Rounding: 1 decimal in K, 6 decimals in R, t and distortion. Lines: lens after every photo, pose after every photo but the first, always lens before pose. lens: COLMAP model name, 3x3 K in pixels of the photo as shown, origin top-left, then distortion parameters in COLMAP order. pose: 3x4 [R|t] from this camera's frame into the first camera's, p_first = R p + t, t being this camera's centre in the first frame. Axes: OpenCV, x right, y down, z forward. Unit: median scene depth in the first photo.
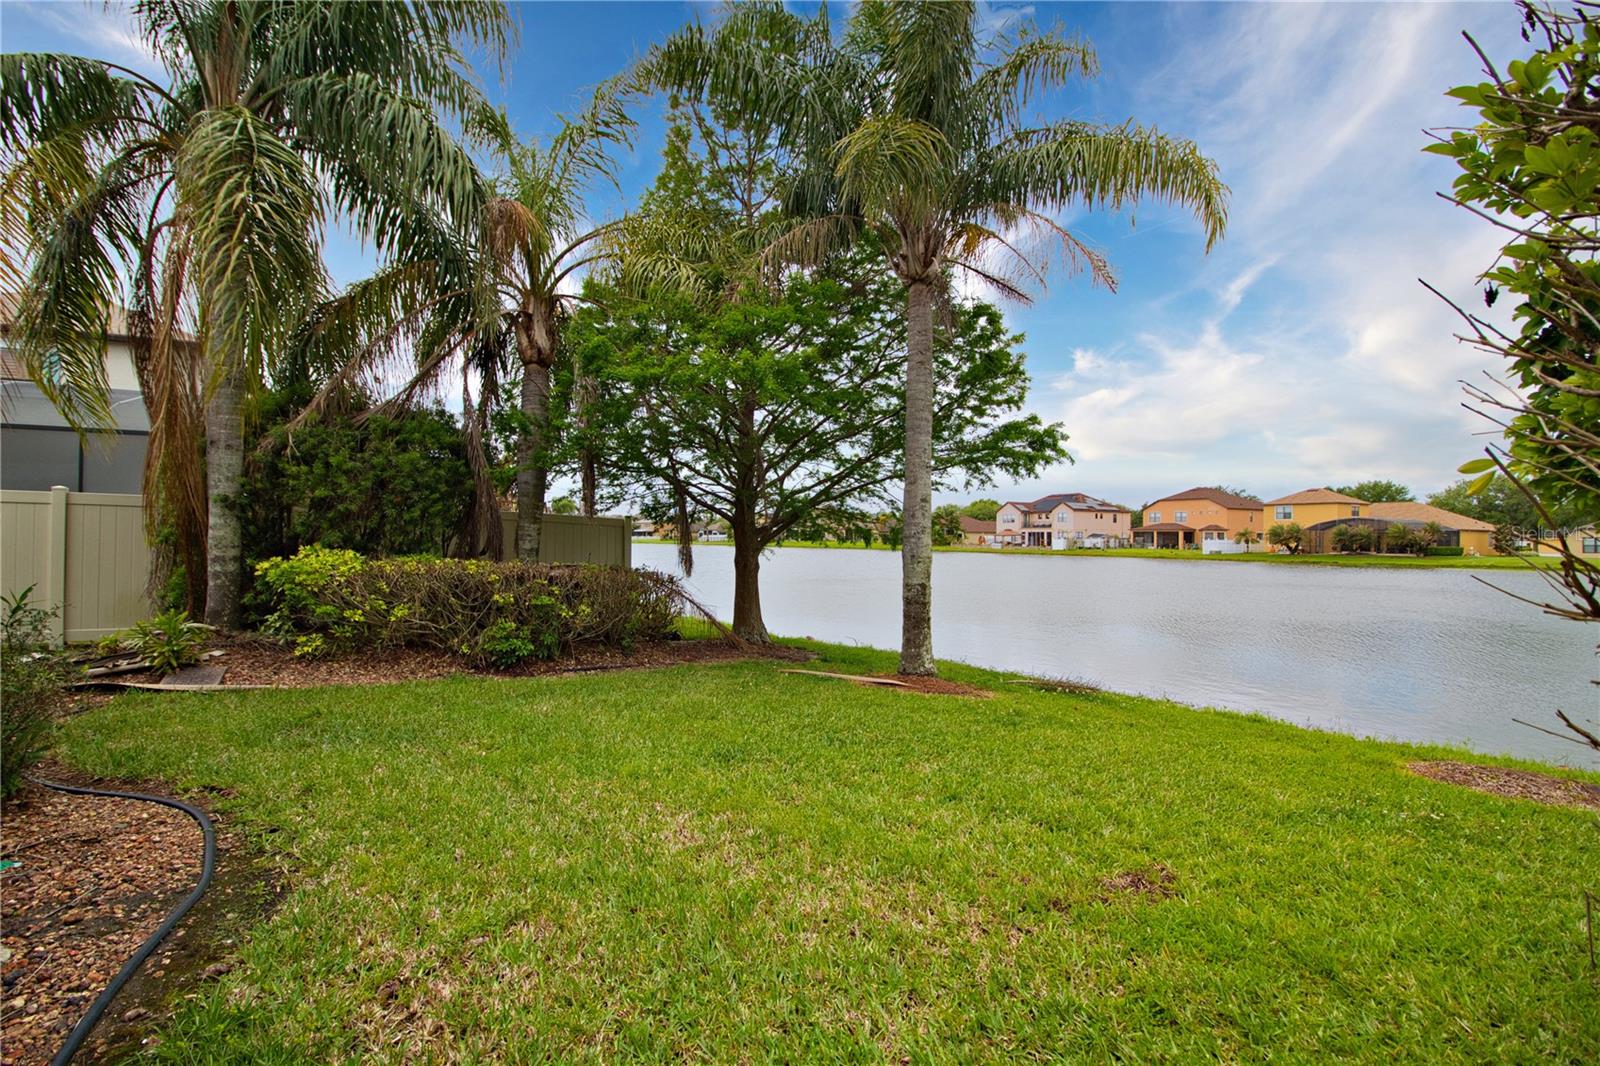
lens RADIAL K [[741.0, 0, 794.8], [0, 741.0, 531.8], [0, 0, 1]] dist [-0.008406, -0.006307]
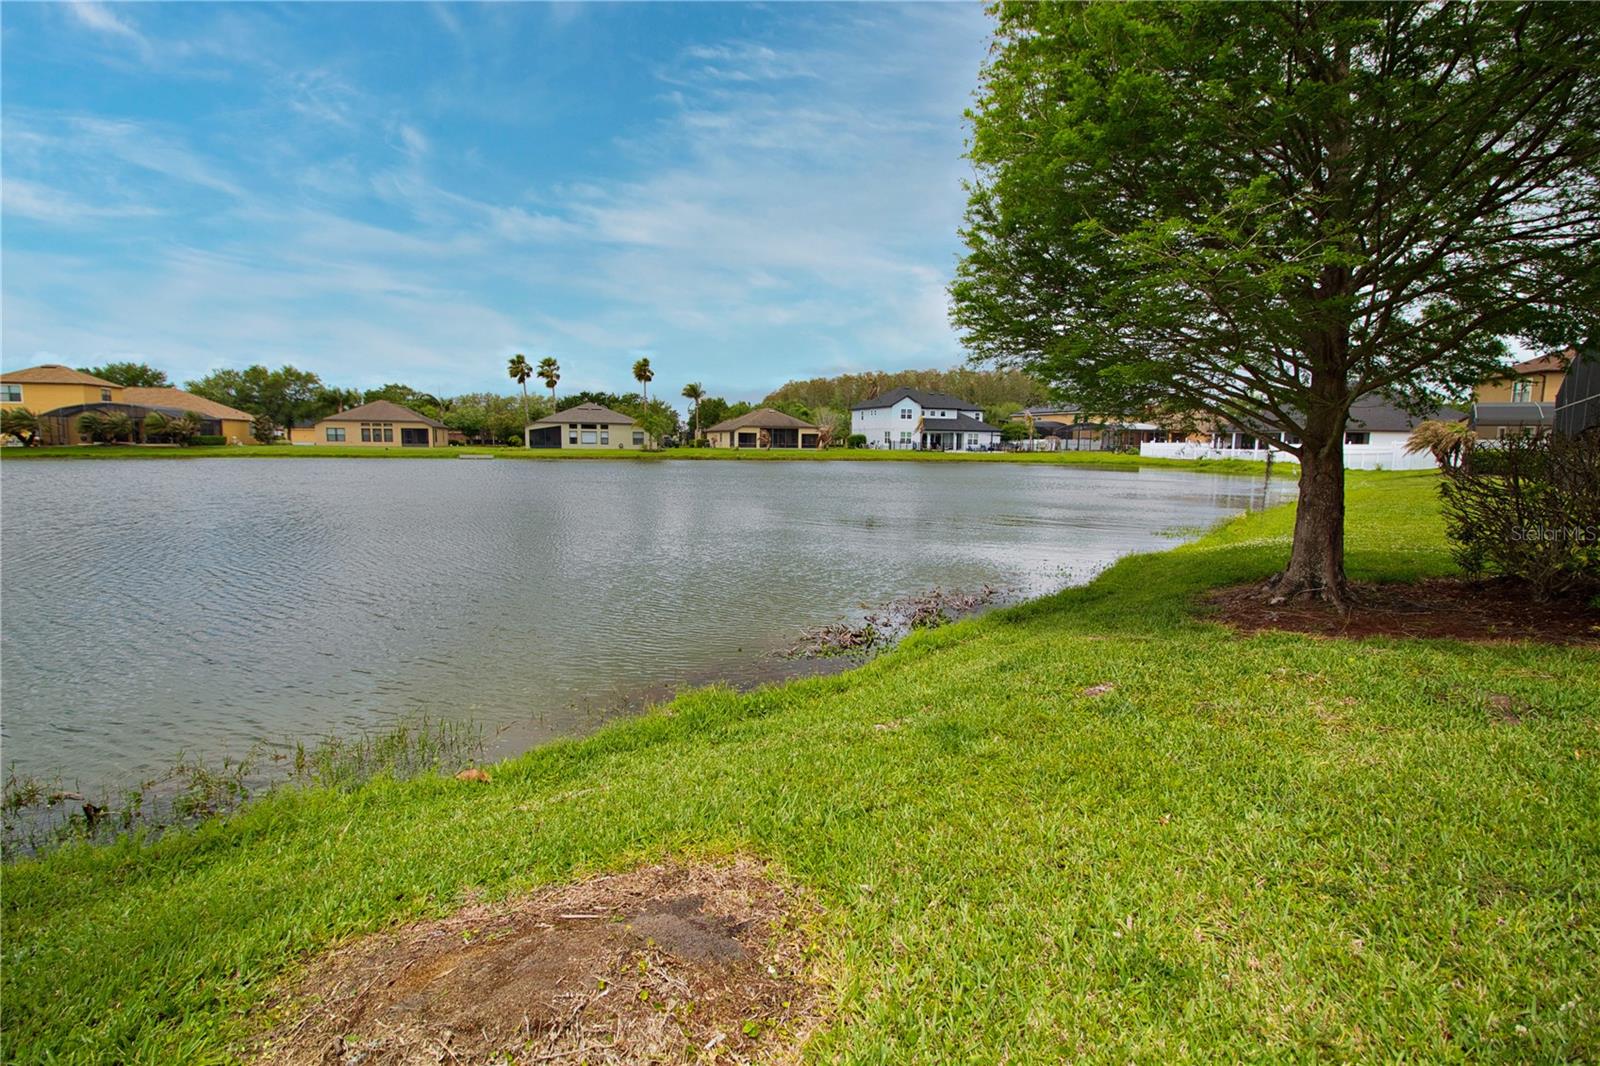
lens RADIAL K [[741.0, 0, 802.6], [0, 741.0, 526.2], [0, 0, 1]] dist [-0.008406, -0.006307]
pose [[0.165650, -0.119850, 0.978875, 0.038775], [-0.020506, 0.991955, 0.124922, 0.000873], [-0.985971, -0.040766, 0.161860, 0.049035]]
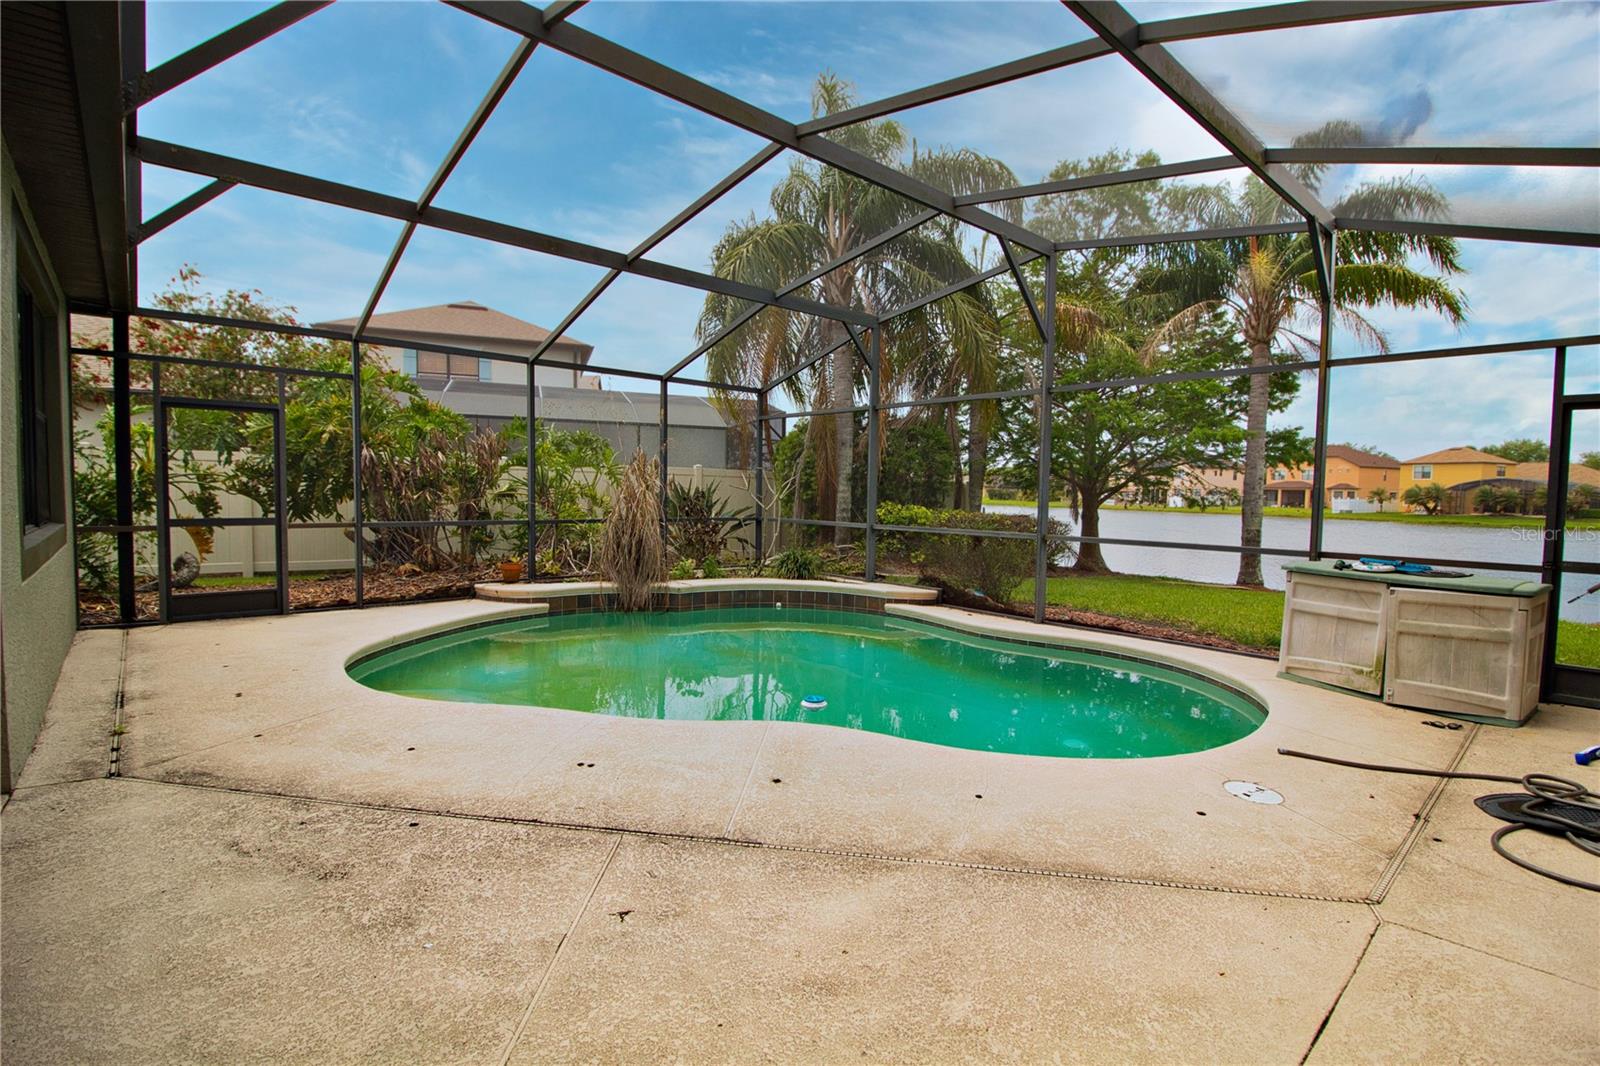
lens RADIAL K [[741.0, 0, 798.1], [0, 741.0, 527.6], [0, 0, 1]] dist [-0.008406, -0.006307]
pose [[0.994216, 0.014629, -0.106399, -0.068171], [-0.008479, 0.998279, 0.058029, -0.002069], [0.107065, -0.056791, 0.992629, -0.074740]]
